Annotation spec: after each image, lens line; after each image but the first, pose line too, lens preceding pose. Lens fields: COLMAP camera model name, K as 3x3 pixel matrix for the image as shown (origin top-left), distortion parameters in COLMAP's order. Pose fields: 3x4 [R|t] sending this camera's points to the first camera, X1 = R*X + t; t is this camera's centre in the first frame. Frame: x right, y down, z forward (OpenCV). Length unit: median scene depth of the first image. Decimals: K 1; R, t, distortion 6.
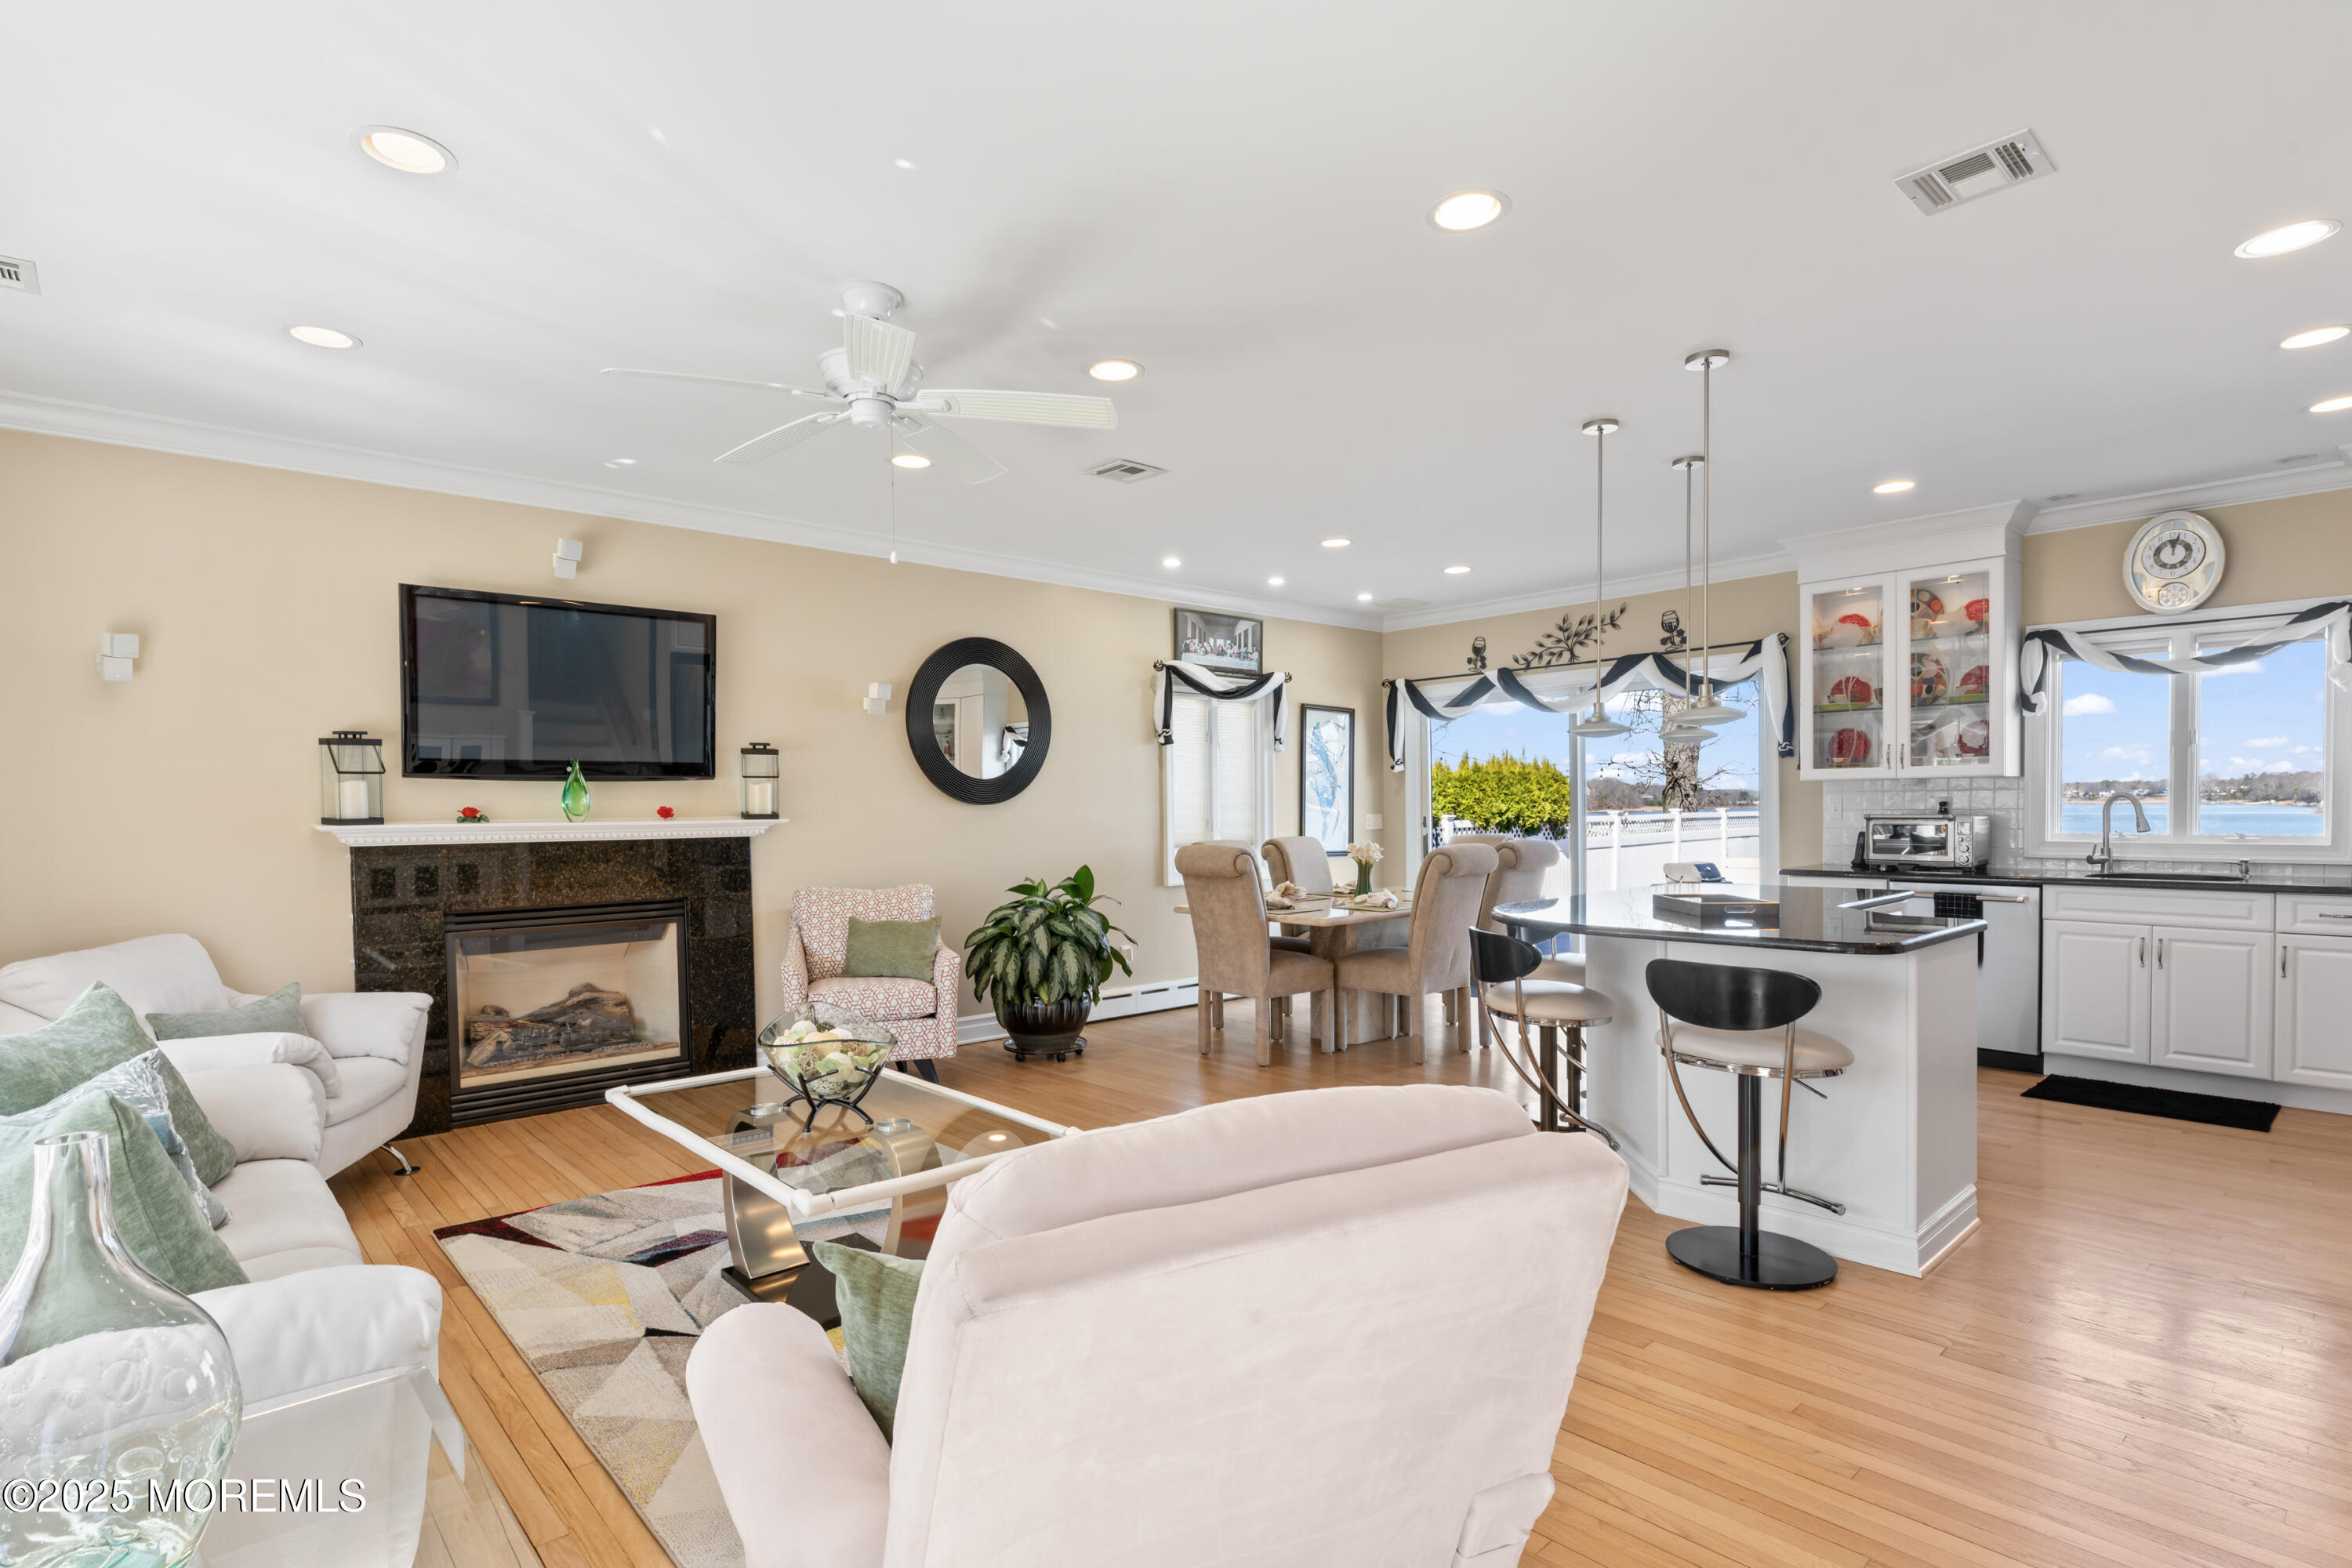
lens RADIAL K [[1131.0, 0, 1171.1], [0, 1131.0, 830.7], [0, 0, 1]] dist [-0.004045, 0.000795]
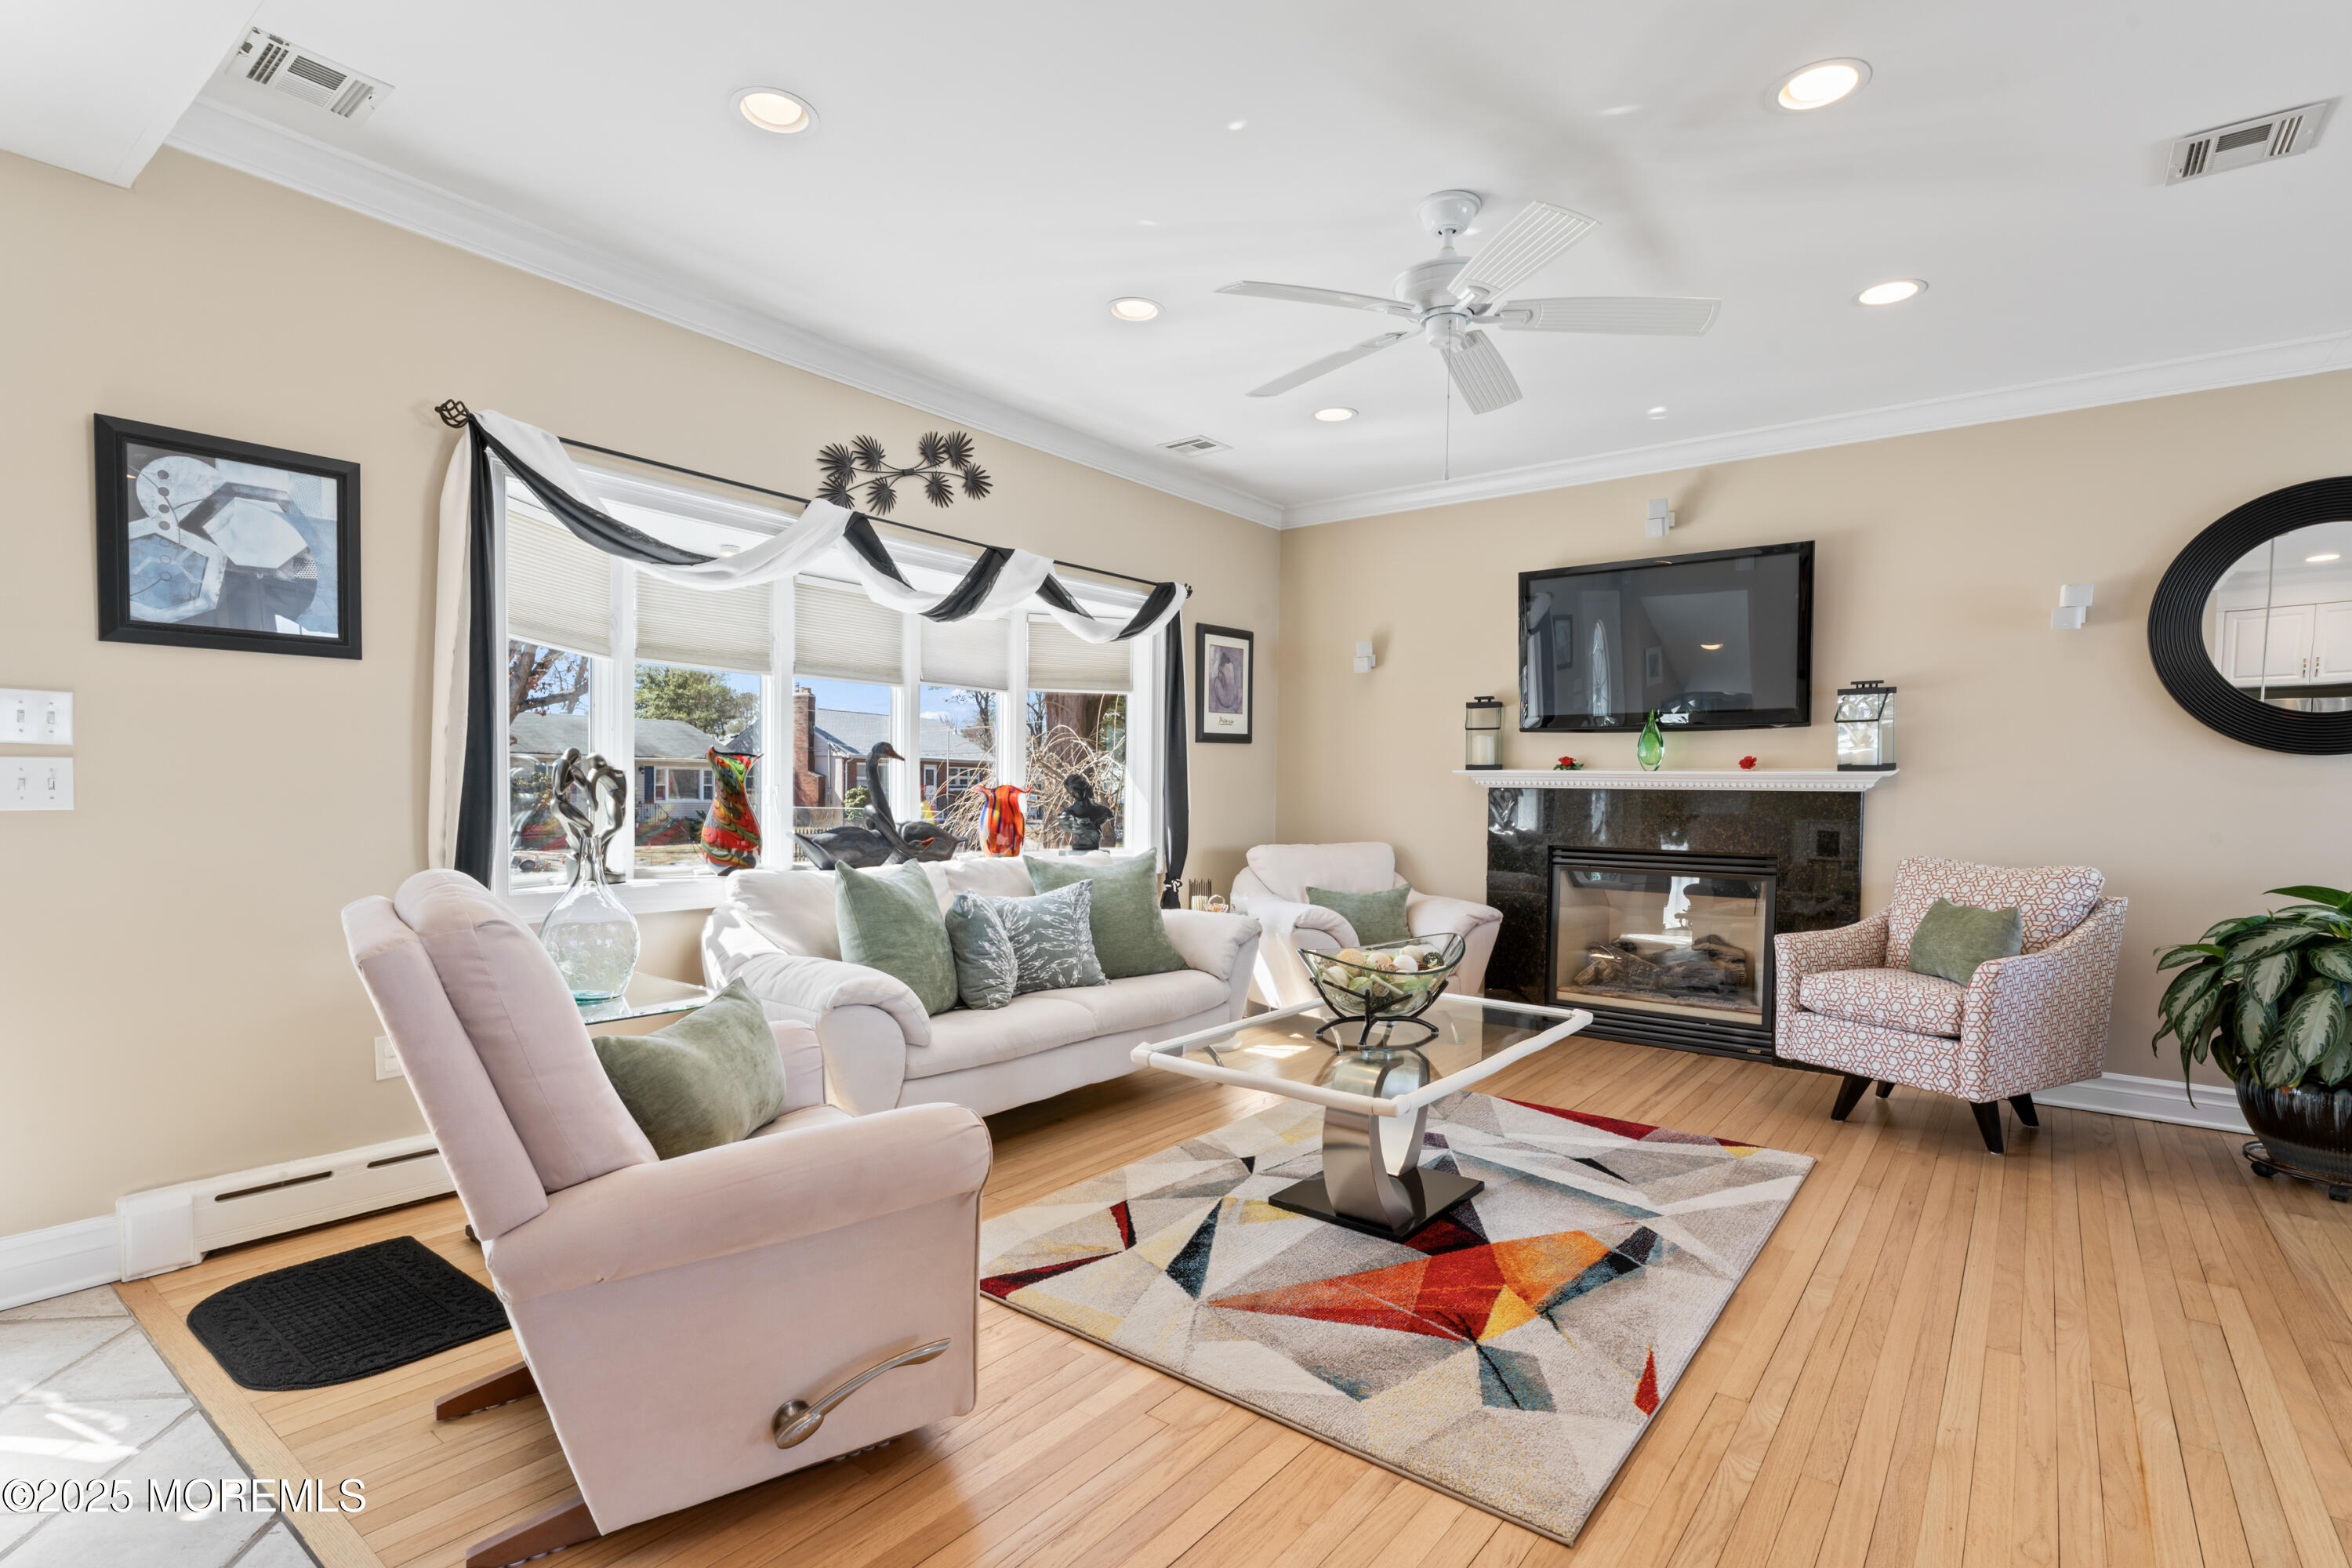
lens RADIAL K [[1131.0, 0, 1187.8], [0, 1131.0, 813.7], [0, 0, 1]] dist [-0.004045, 0.000795]
pose [[0.189847, 0.034830, -0.981196, 0.343428], [-0.033961, 0.999005, 0.028891, 0.013263], [0.981226, 0.027838, 0.190841, 0.317327]]
